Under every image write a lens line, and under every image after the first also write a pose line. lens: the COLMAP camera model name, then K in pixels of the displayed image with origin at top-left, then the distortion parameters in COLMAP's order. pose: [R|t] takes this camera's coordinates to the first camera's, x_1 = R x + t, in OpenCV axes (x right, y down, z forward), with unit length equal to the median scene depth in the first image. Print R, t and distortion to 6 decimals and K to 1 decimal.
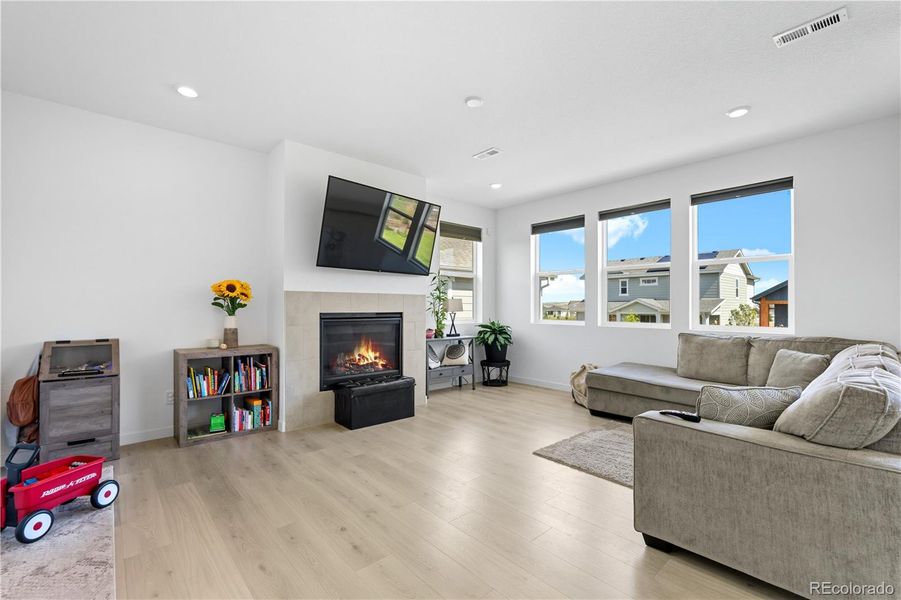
lens RADIAL K [[395.7, 0, 456.5], [0, 395.7, 304.9], [0, 0, 1]] dist [-0.007100, 0.000937]
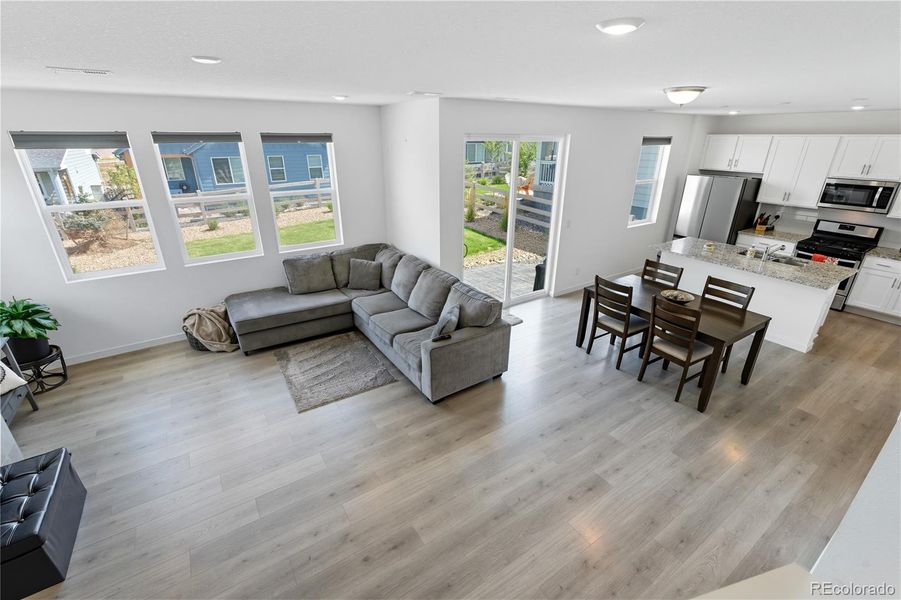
lens RADIAL K [[395.7, 0, 445.3], [0, 395.7, 296.1], [0, 0, 1]] dist [-0.007100, 0.000937]
pose [[0.157672, -0.368140, 0.916304, -0.661036], [-0.004778, 0.927615, 0.373506, -0.367487], [-0.987480, -0.063269, 0.144500, 0.427090]]
